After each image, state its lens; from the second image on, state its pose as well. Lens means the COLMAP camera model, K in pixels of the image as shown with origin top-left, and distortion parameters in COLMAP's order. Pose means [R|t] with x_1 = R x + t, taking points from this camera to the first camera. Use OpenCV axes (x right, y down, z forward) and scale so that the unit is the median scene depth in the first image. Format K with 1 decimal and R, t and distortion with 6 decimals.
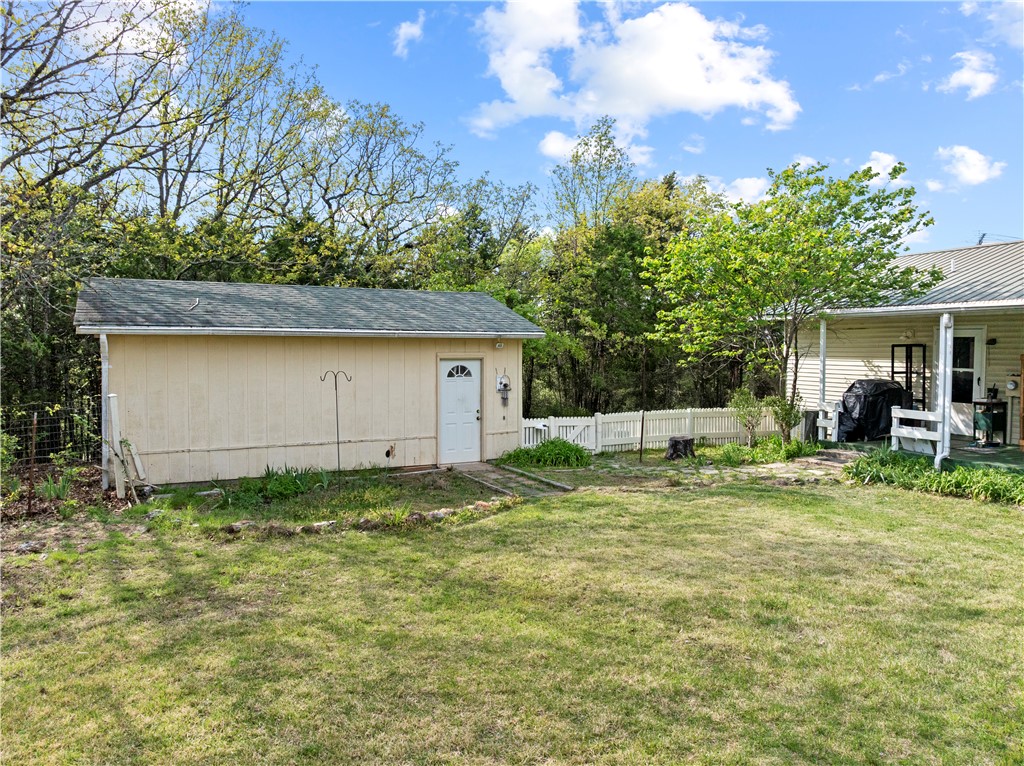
lens RADIAL K [[762.1, 0, 512.0], [0, 762.1, 383.0], [0, 0, 1]] dist [-0.002329, -0.006376]
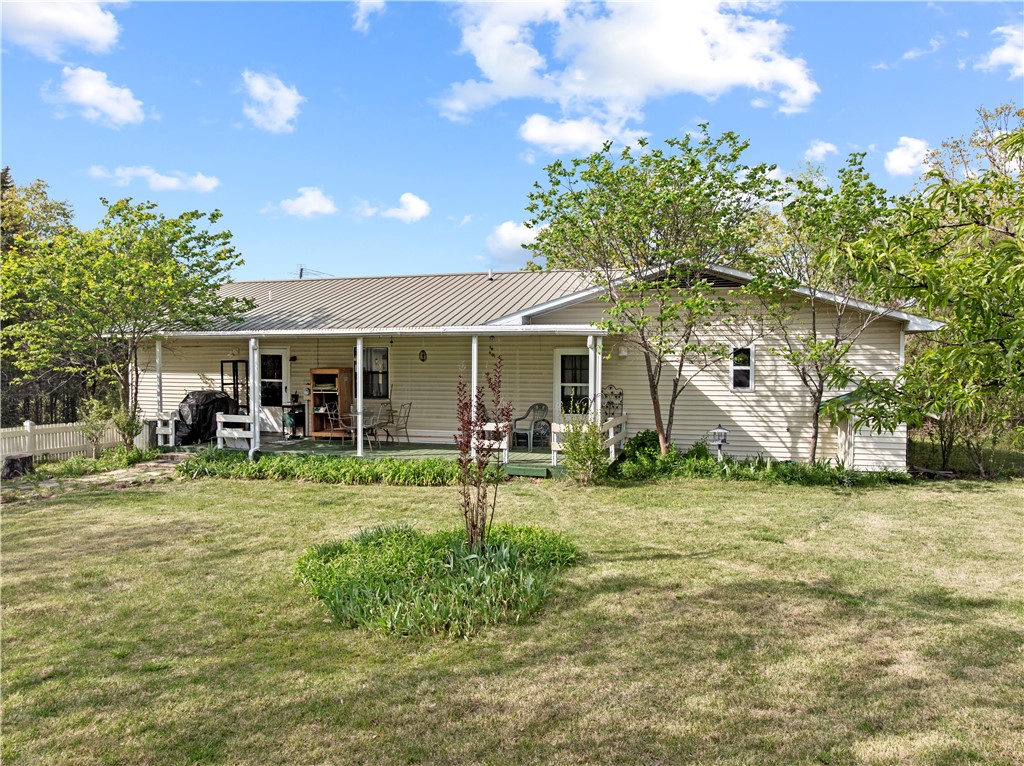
lens RADIAL K [[762.1, 0, 512.0], [0, 762.1, 383.0], [0, 0, 1]] dist [-0.002329, -0.006376]
pose [[0.708327, -0.030106, 0.705242, -0.023523], [0.037255, 0.999292, 0.005240, -0.005587], [-0.704900, 0.022562, 0.708947, -0.191595]]
